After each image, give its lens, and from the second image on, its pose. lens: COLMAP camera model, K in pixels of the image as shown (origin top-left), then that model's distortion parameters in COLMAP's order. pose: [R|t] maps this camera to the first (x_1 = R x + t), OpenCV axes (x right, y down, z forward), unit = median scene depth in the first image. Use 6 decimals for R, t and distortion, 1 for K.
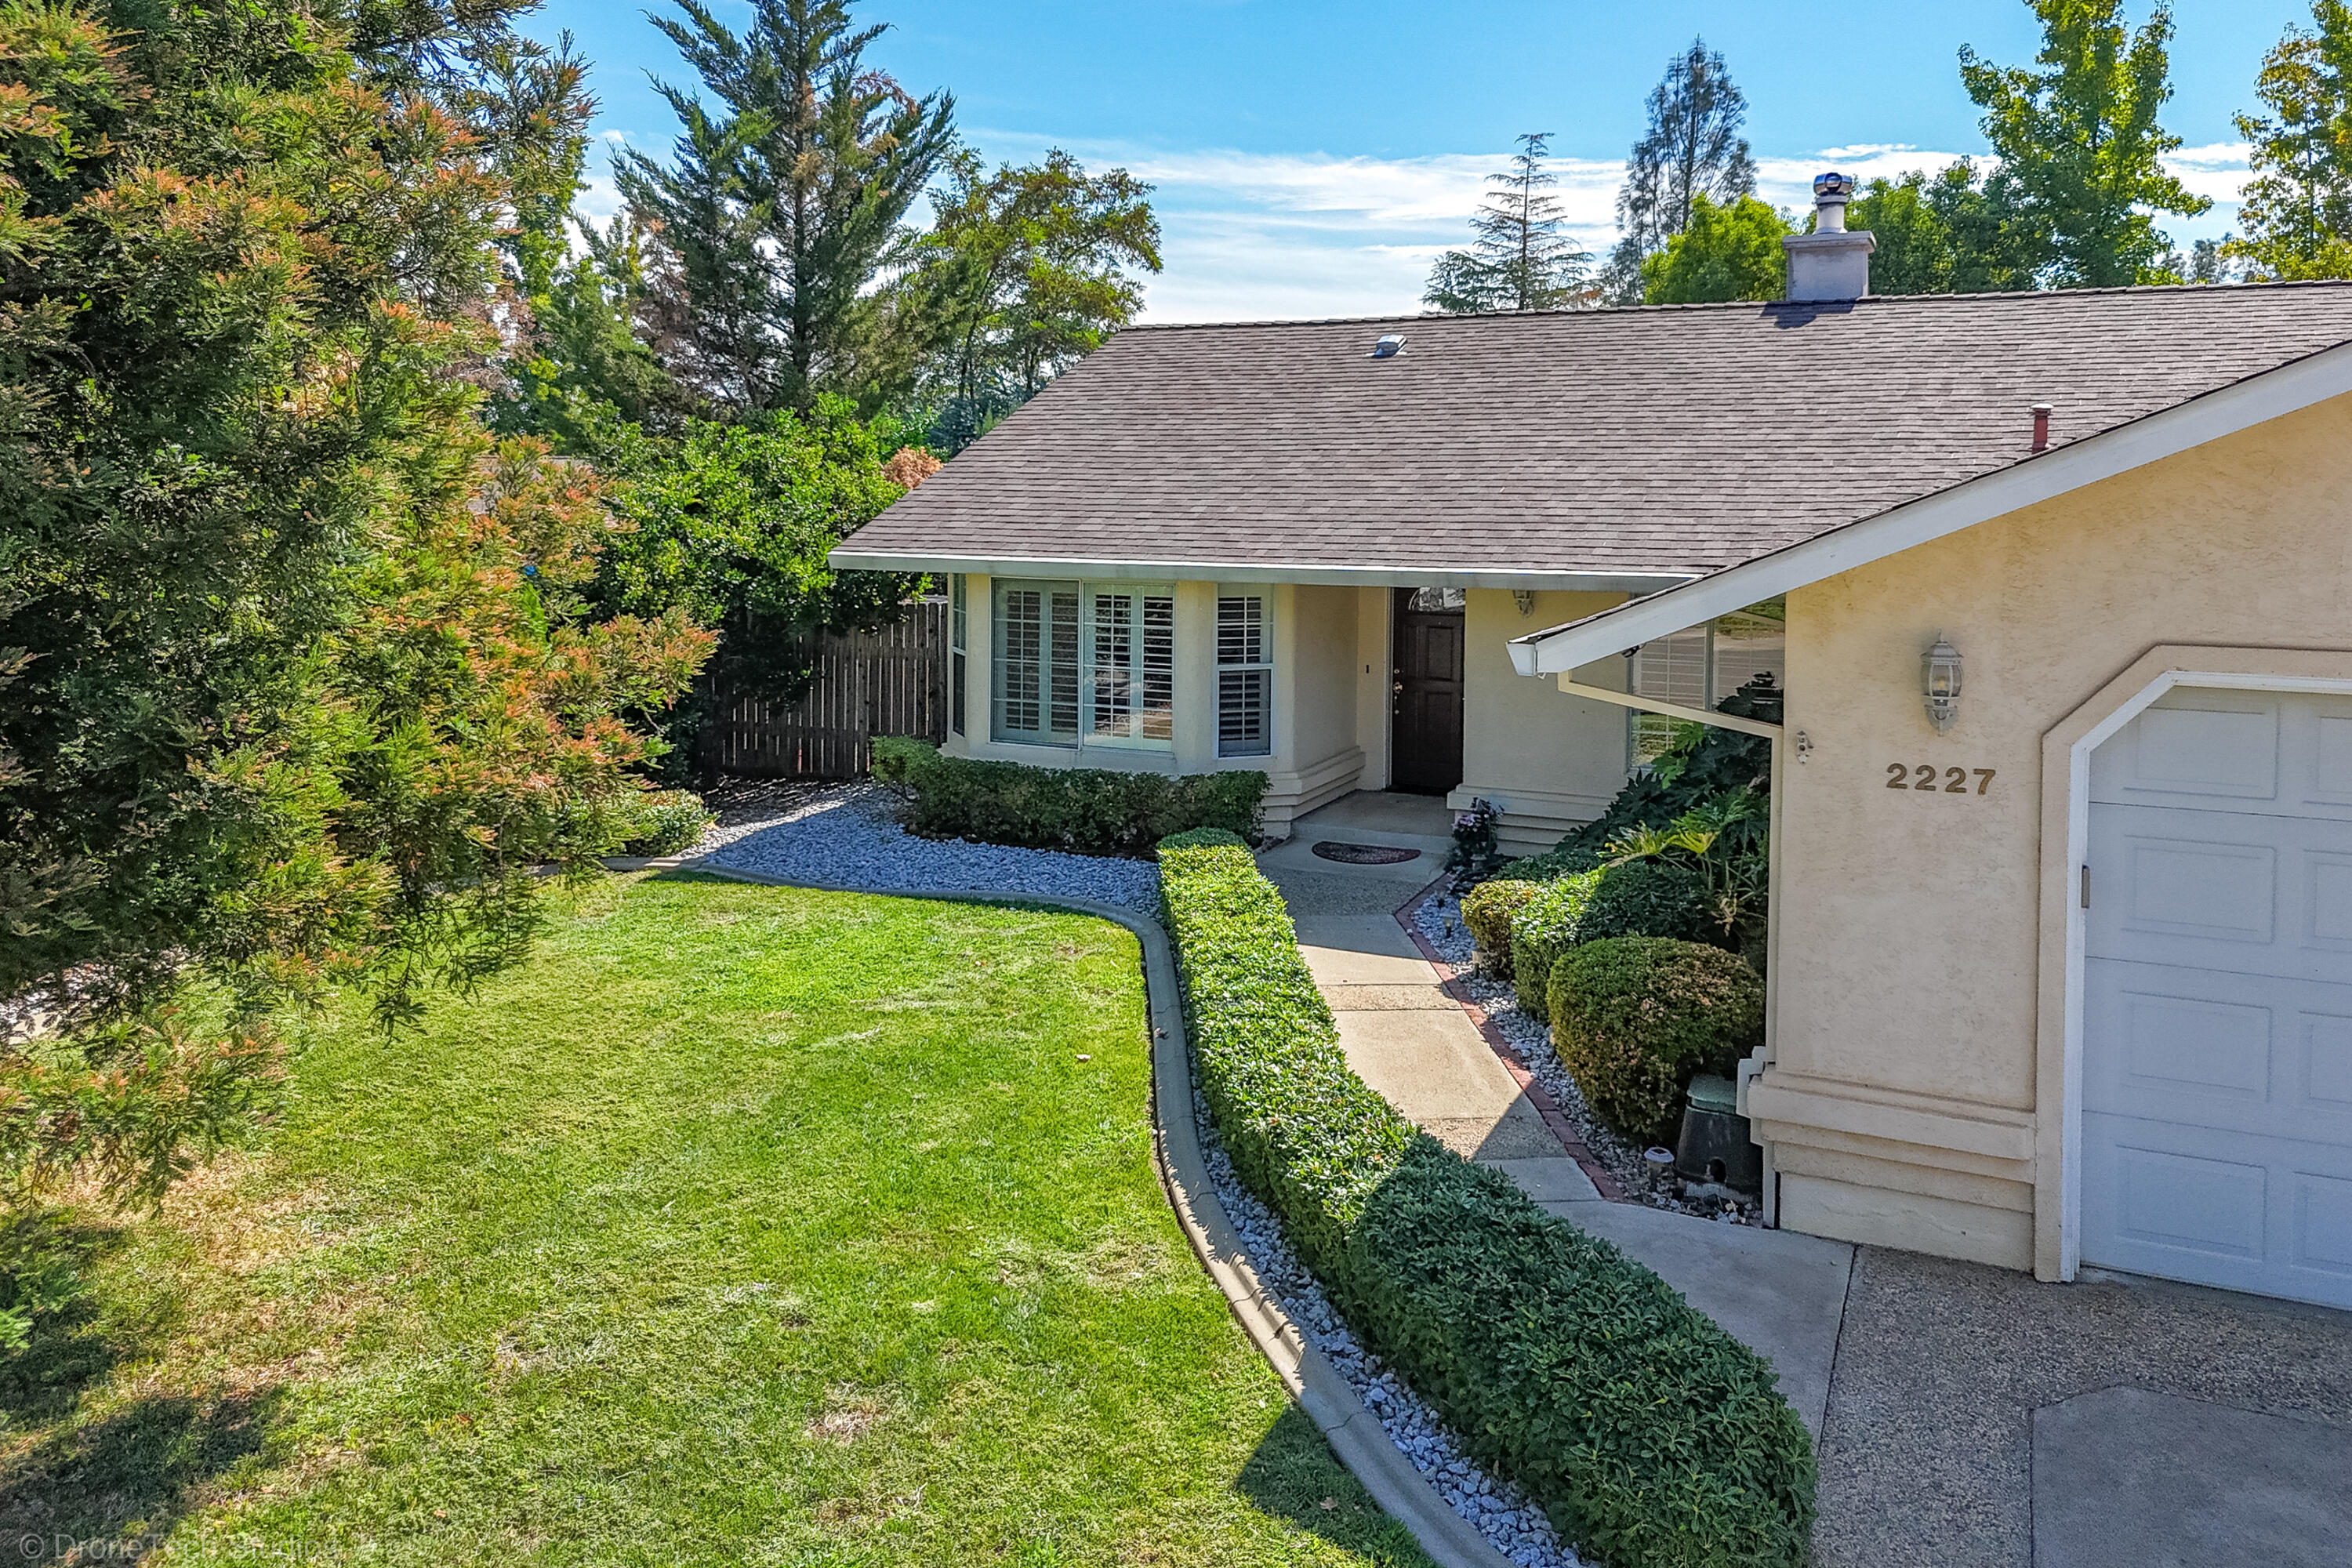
lens RADIAL K [[1776.8, 0, 1154.5], [0, 1776.8, 557.4], [0, 0, 1]] dist [0.057484, -0.040388]
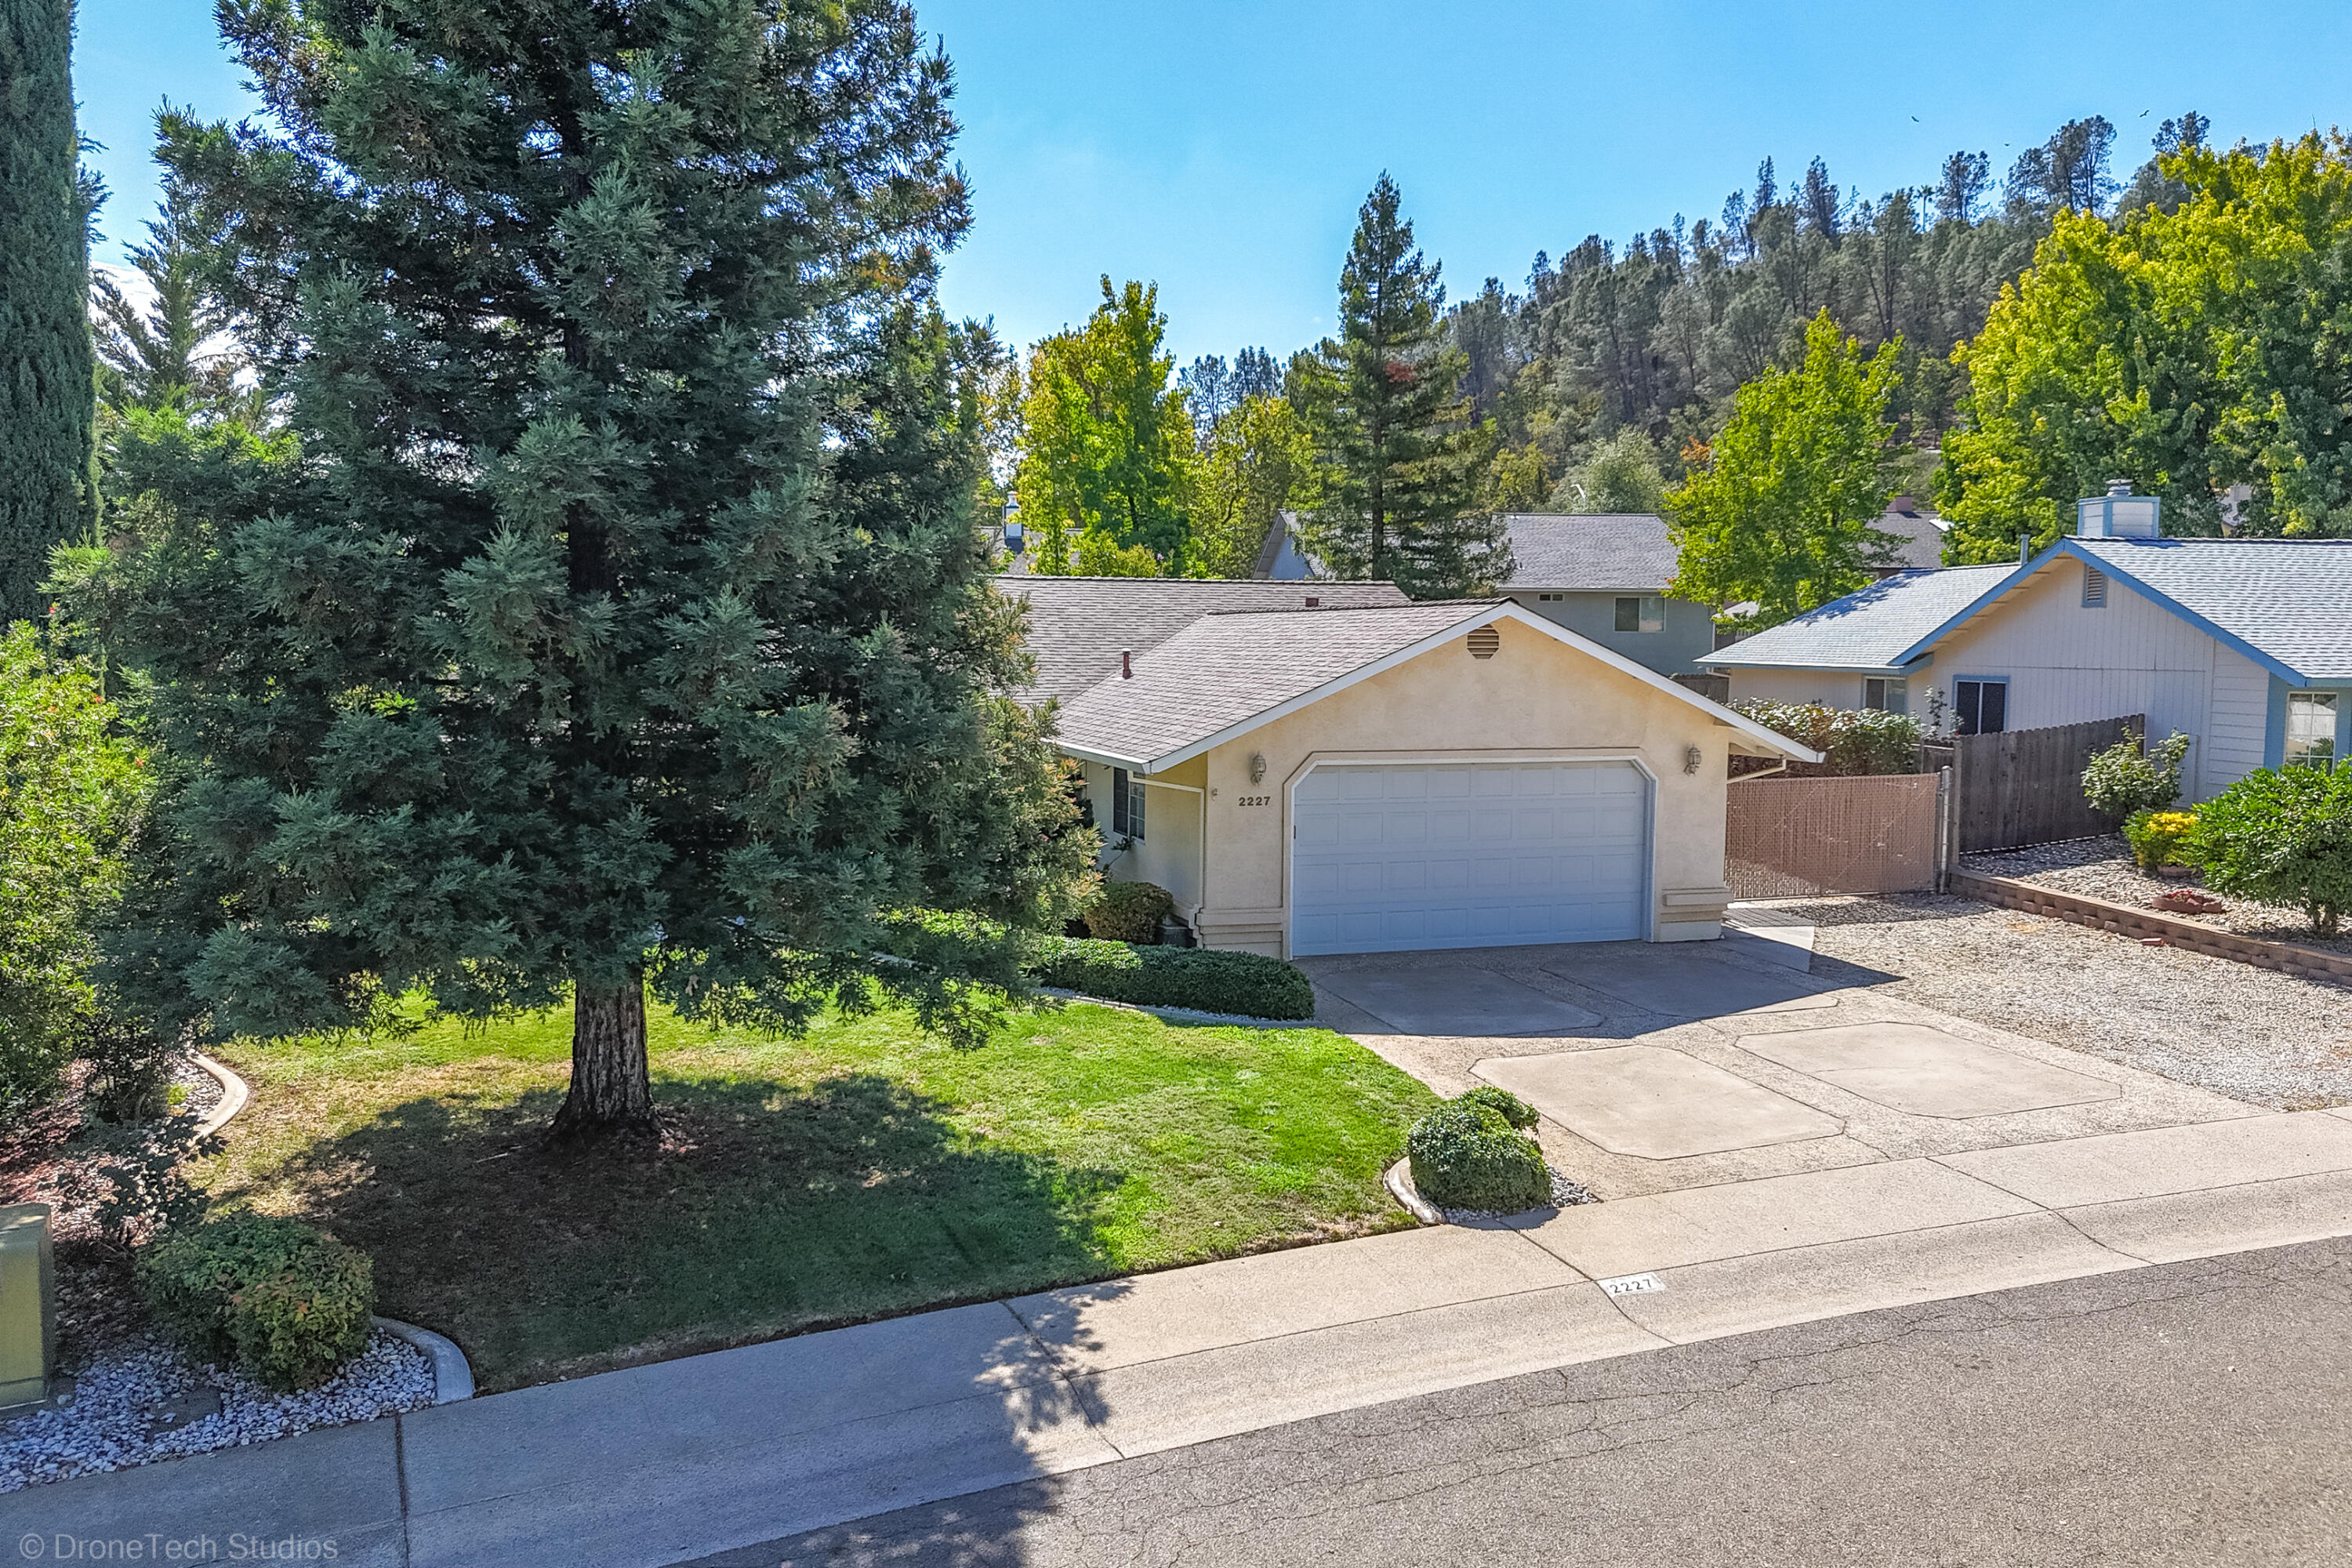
lens RADIAL K [[1760.4, 0, 1176.0], [0, 1760.4, 784.0], [0, 0, 1]] dist [0.066323, -0.050645]
pose [[0.719842, -0.057764, 0.691730, -0.793676], [0.027566, 0.998124, 0.054663, -0.031858], [-0.693590, -0.020281, 0.720084, -0.475192]]
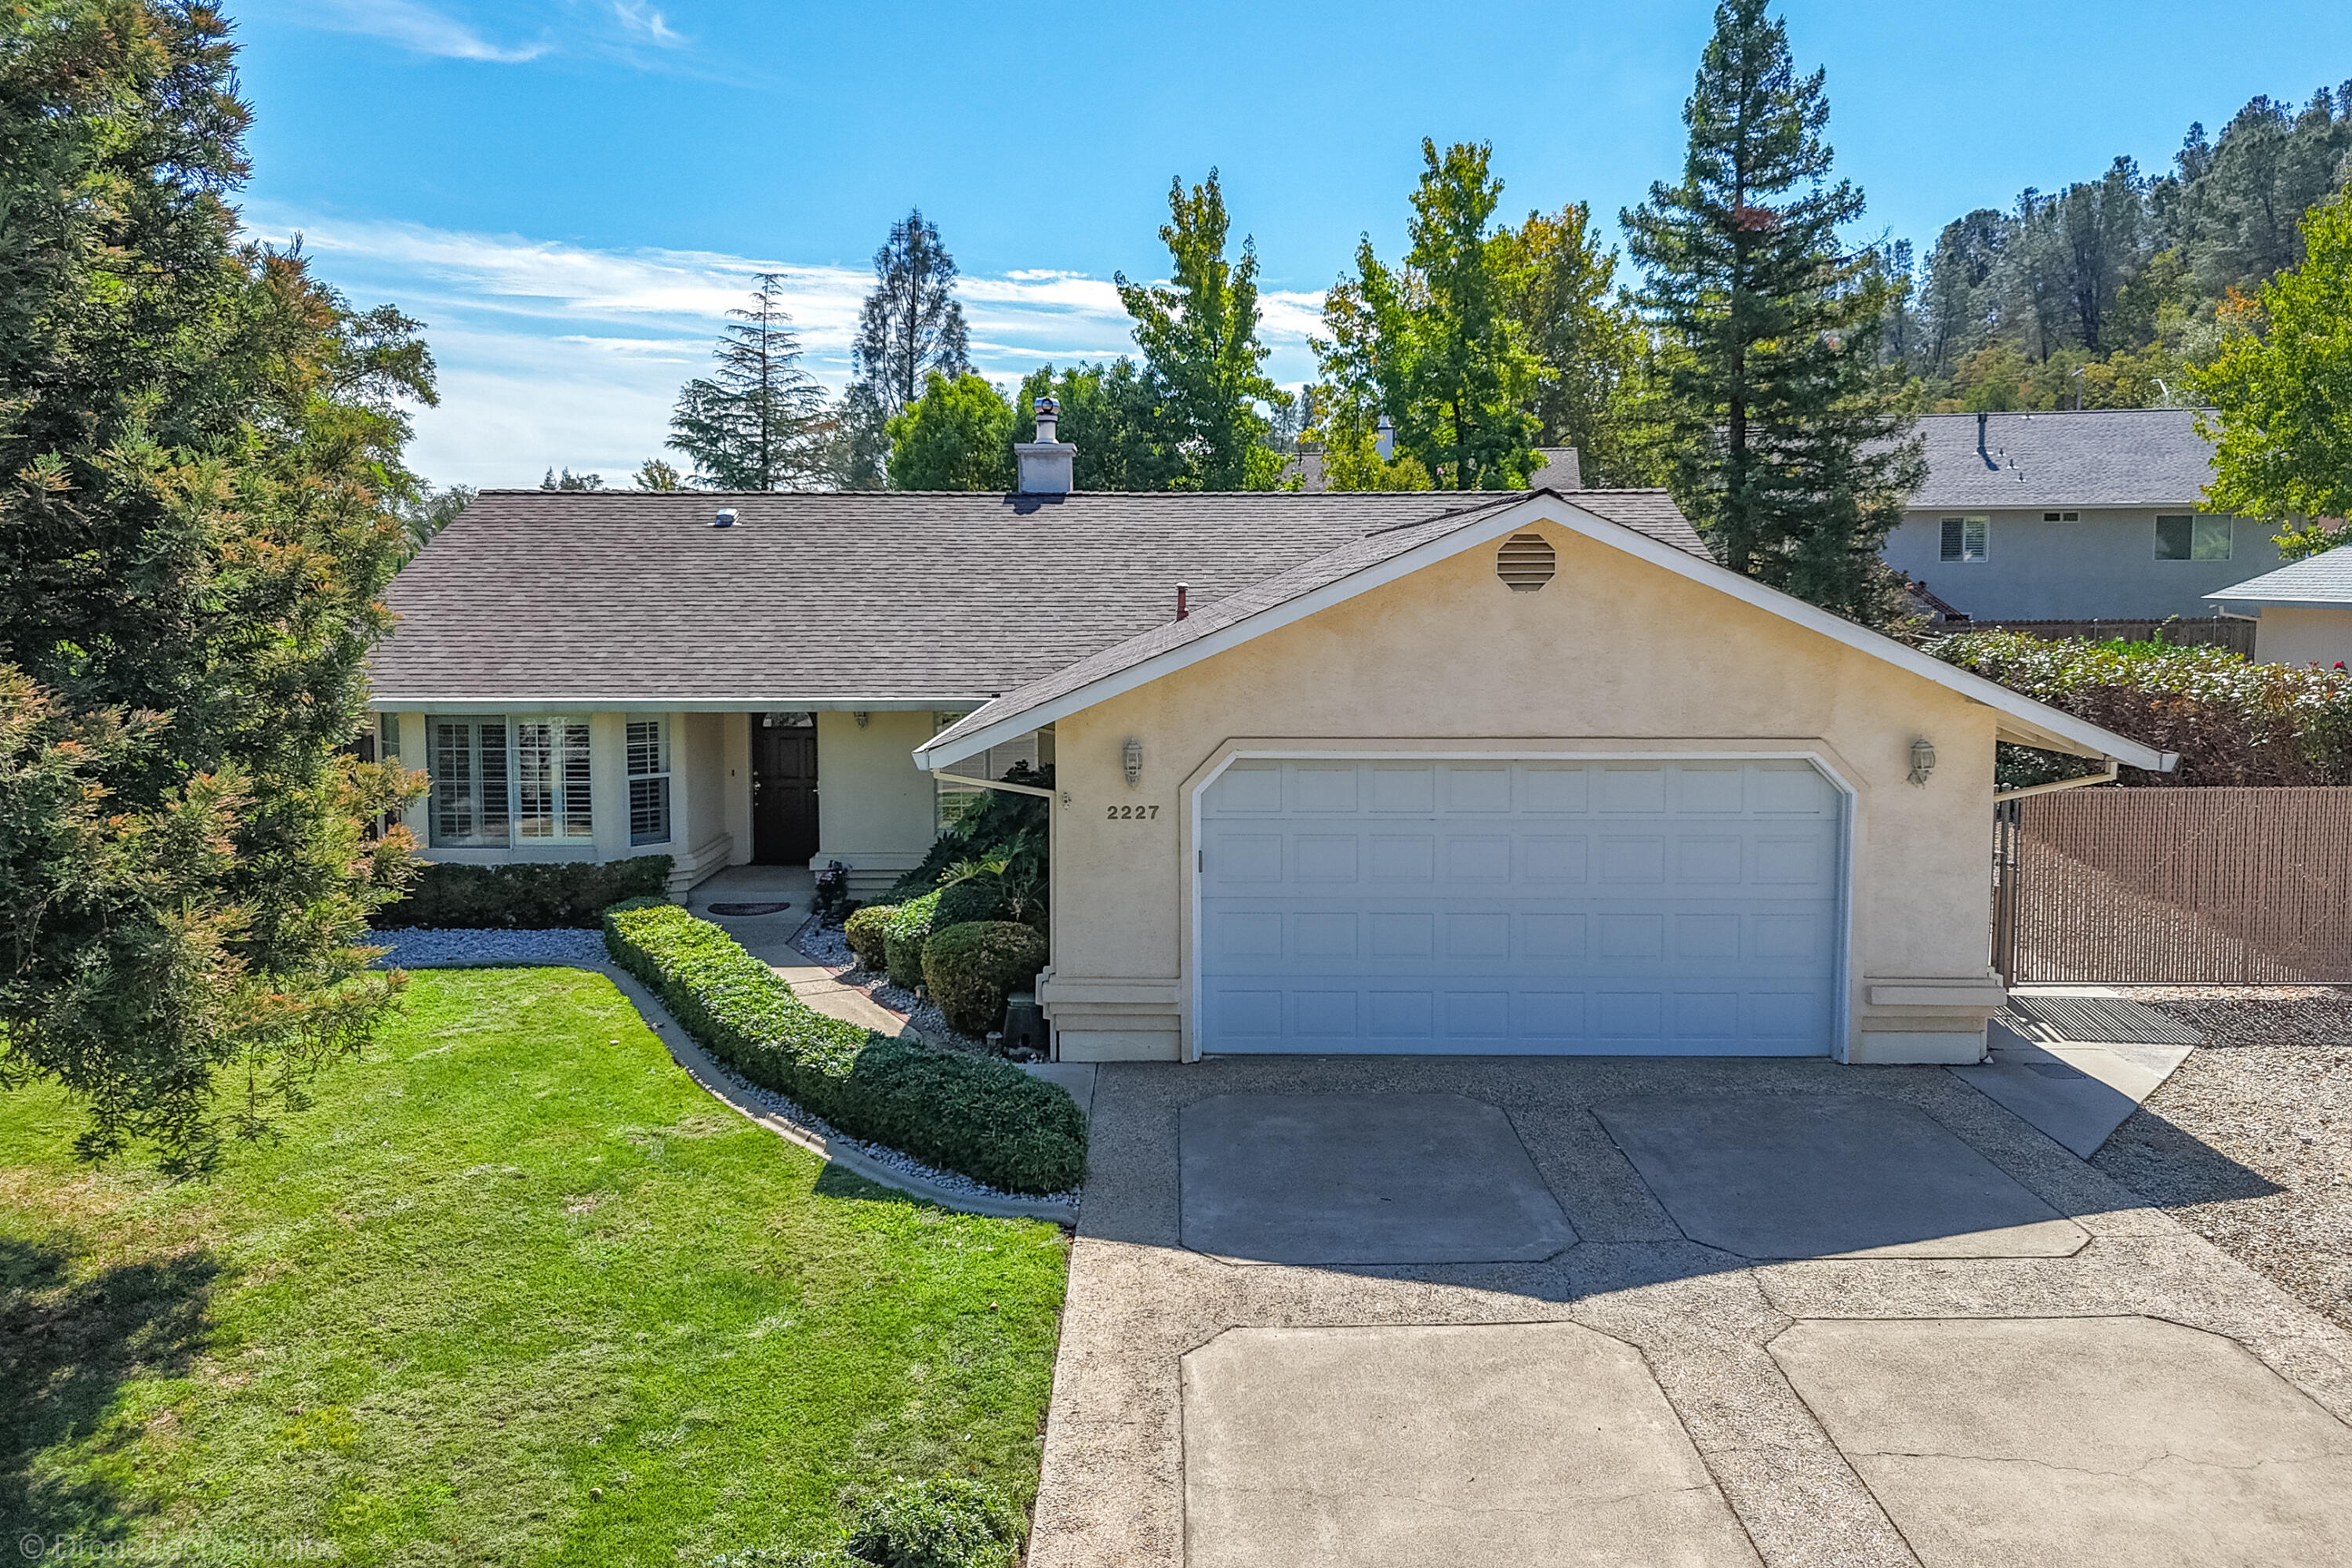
lens RADIAL K [[1753.0, 0, 1171.6], [0, 1753.0, 736.2], [0, 0, 1]] dist [0.061185, -0.045447]
pose [[0.903058, -0.044052, 0.427253, -0.152869], [0.024470, 0.998388, 0.051218, -0.025120], [-0.428820, -0.035798, 0.902680, -0.334981]]
